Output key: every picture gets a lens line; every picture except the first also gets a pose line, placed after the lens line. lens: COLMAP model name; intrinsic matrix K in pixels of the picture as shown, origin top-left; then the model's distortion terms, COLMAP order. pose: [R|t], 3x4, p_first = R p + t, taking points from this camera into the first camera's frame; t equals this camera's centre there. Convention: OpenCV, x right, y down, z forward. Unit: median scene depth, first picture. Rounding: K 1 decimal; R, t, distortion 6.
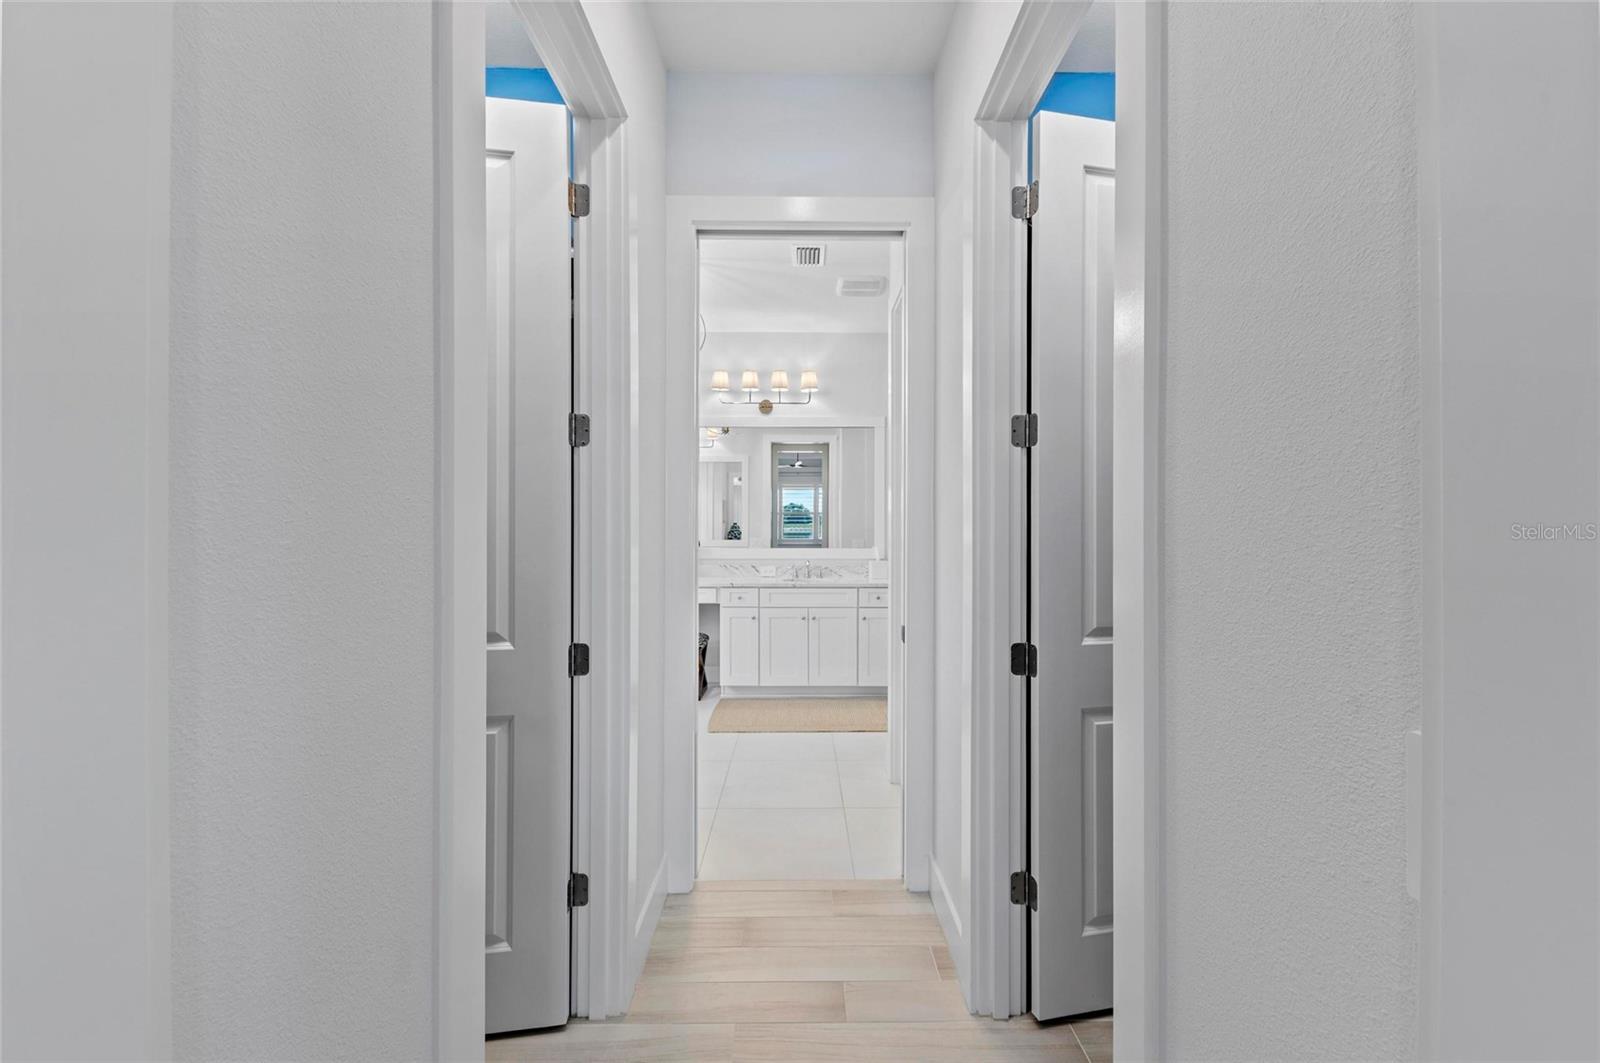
lens RADIAL K [[621.1, 0, 806.0], [0, 621.1, 542.4], [0, 0, 1]] dist [0.013646, -0.000324]
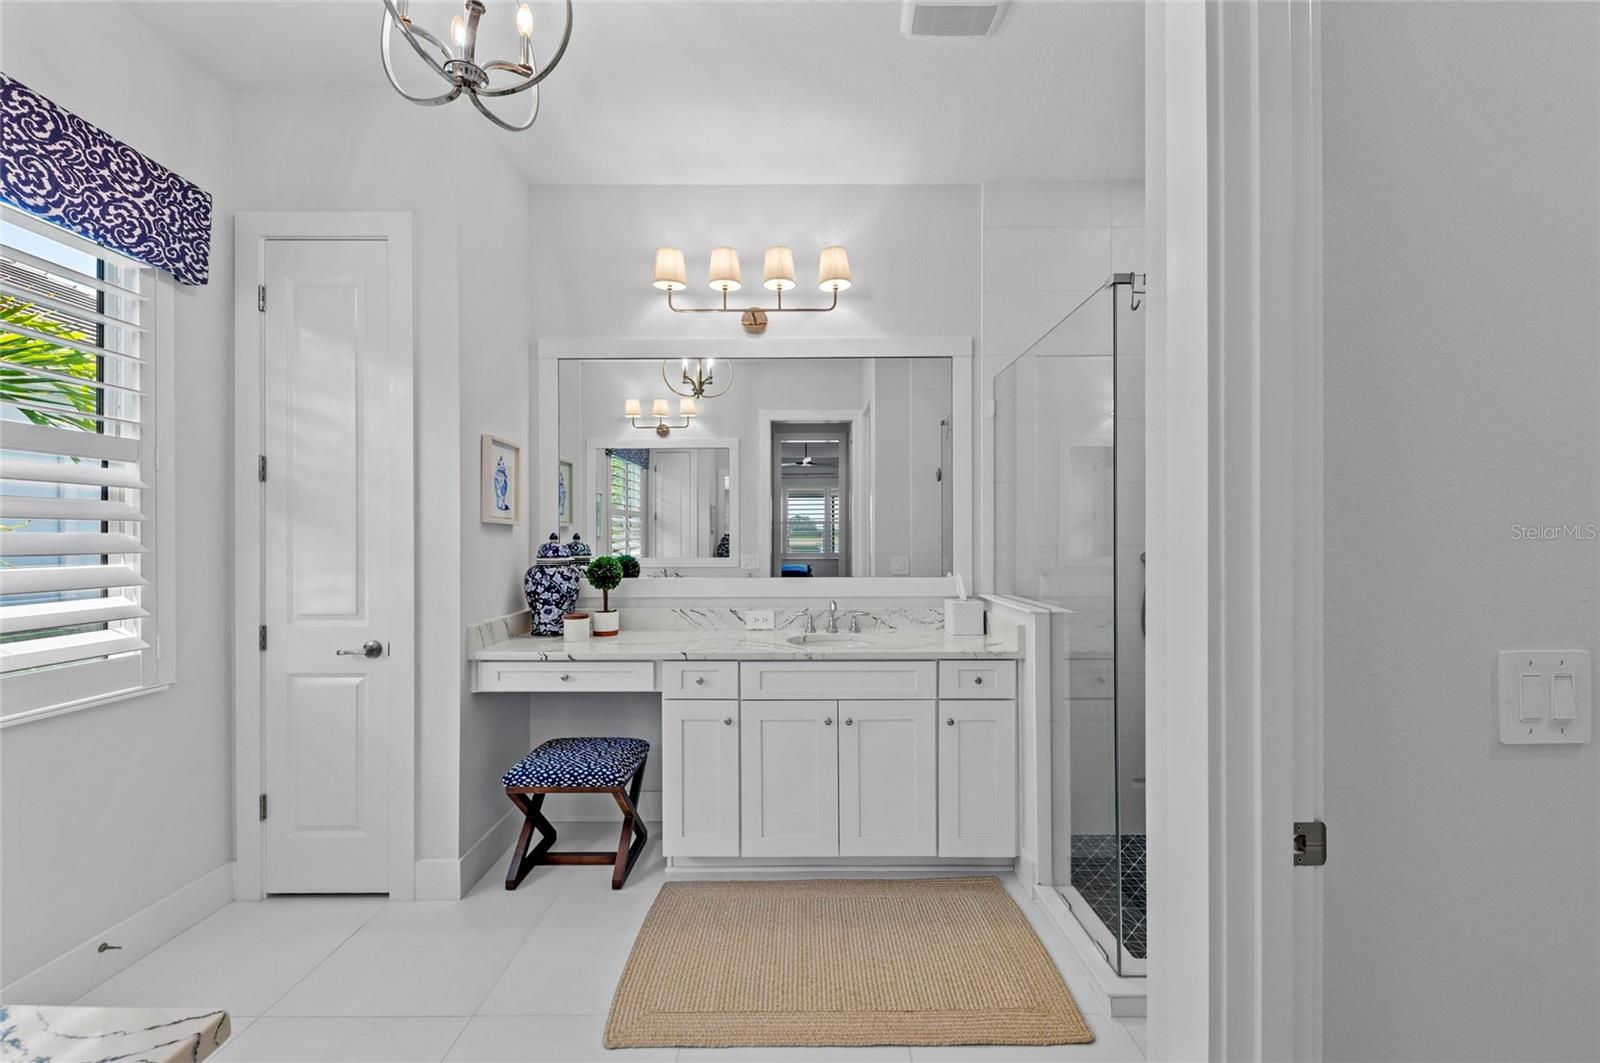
lens RADIAL K [[621.1, 0, 806.0], [0, 621.1, 542.4], [0, 0, 1]] dist [0.013646, -0.000324]
pose [[0.999942, -0.005539, -0.009280, -0.015455], [0.005347, 0.999774, -0.020557, -0.010652], [0.009392, 0.020506, 0.999746, 0.462777]]
